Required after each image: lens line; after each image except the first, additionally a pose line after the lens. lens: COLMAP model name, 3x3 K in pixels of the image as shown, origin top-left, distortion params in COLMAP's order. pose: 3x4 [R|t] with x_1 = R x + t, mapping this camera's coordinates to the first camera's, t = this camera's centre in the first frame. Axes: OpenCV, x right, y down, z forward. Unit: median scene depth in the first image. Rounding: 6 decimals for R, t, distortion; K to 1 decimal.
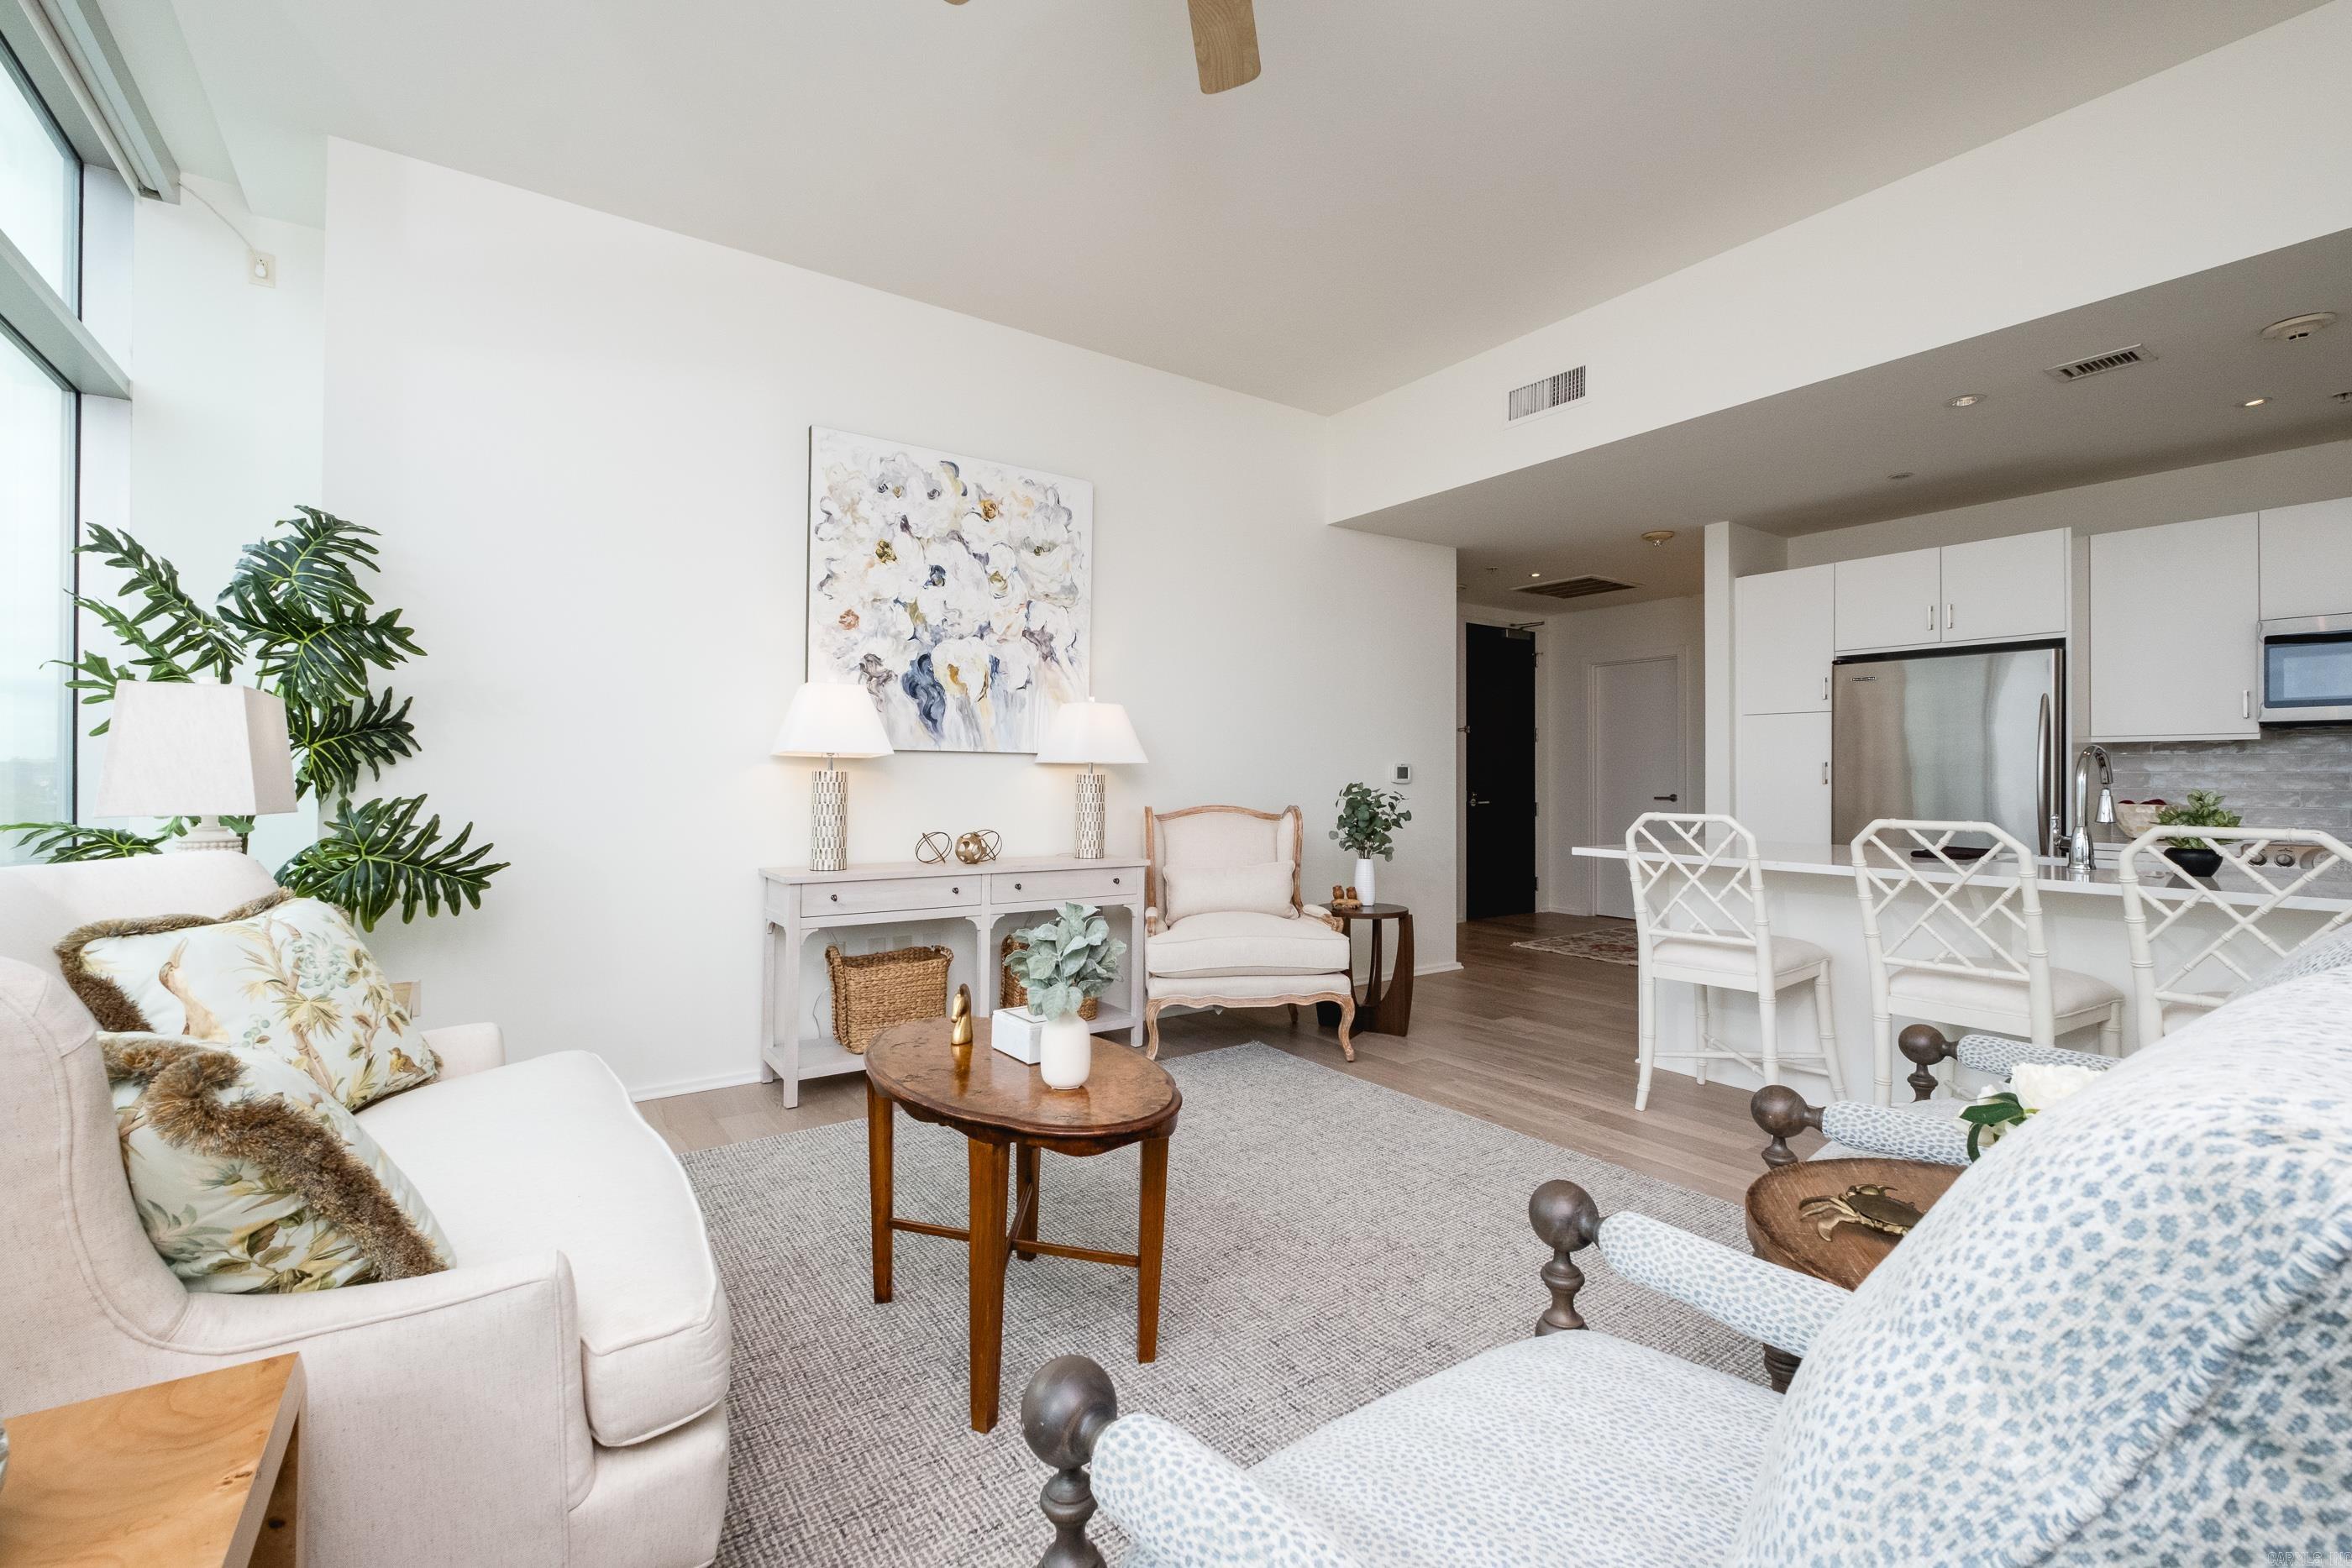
lens RADIAL K [[1020.9, 0, 1192.4], [0, 1020.9, 759.1], [0, 0, 1]] dist [0.006623, -0.005408]
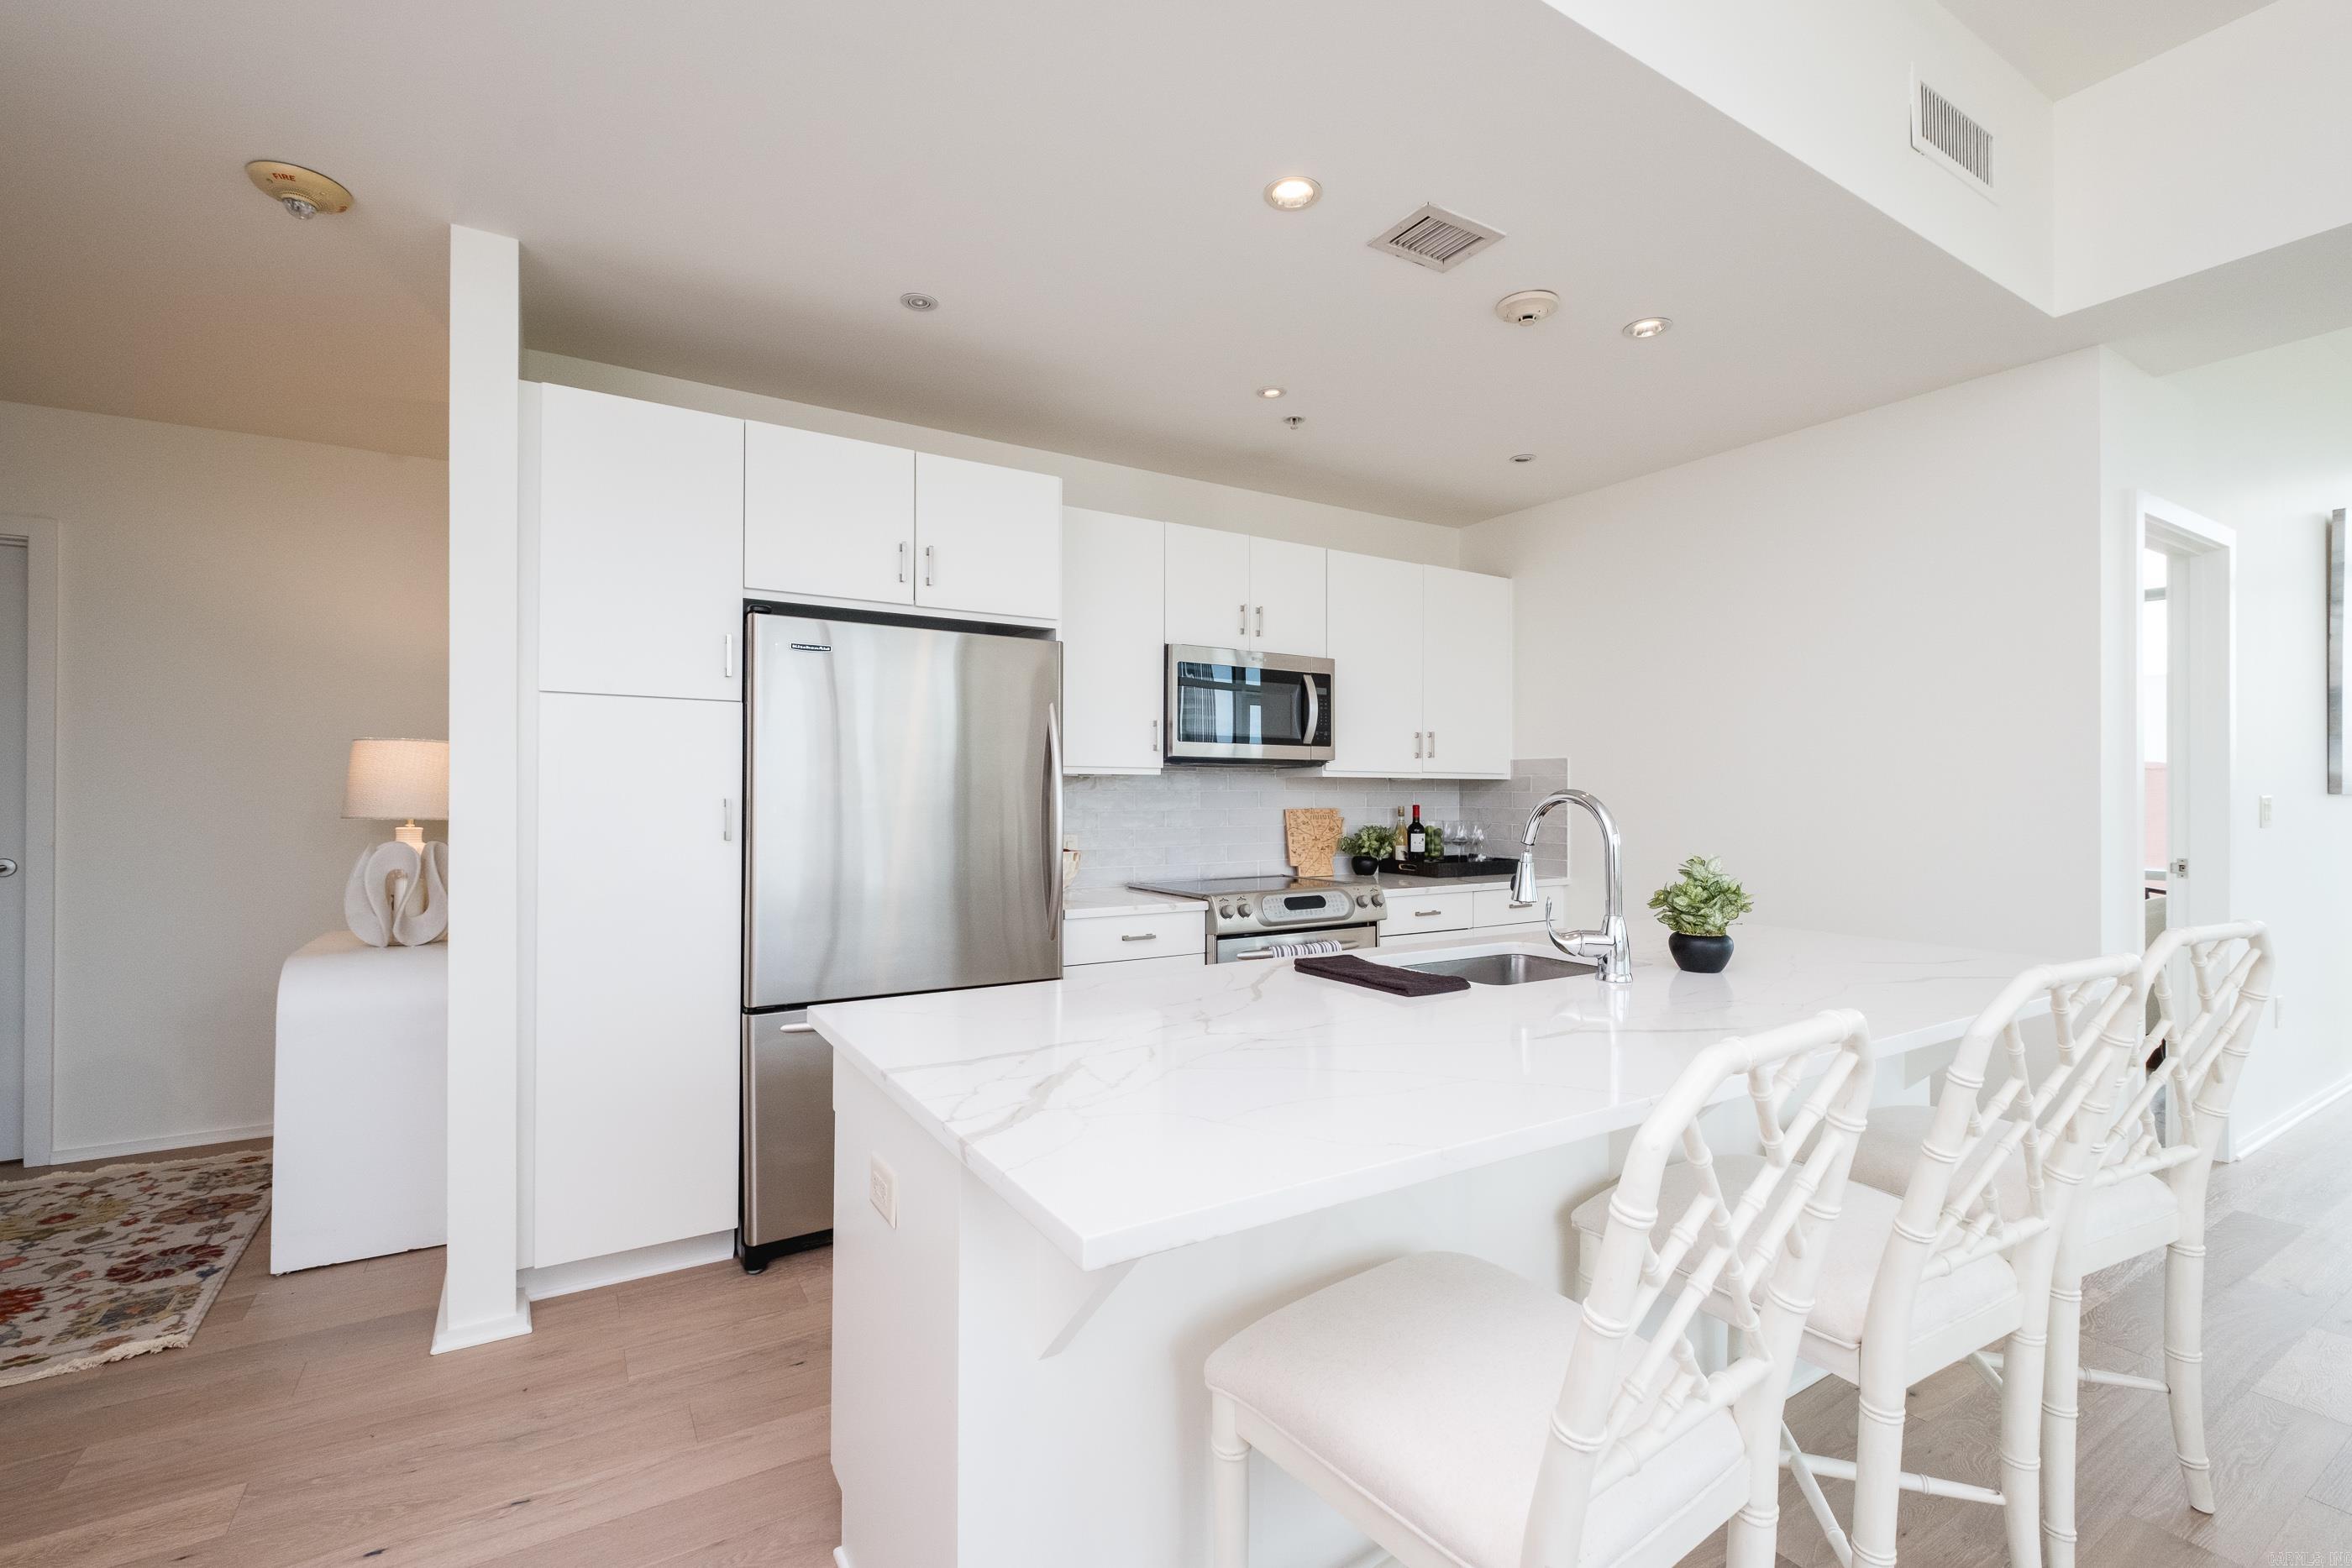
lens RADIAL K [[1020.9, 0, 1190.5], [0, 1020.9, 790.9], [0, 0, 1]] dist [0.006623, -0.005408]
pose [[0.056676, -0.001084, 0.998392, 0.137666], [-0.019794, 0.999802, 0.002210, -0.007544], [-0.998196, -0.019888, 0.056643, 0.899305]]
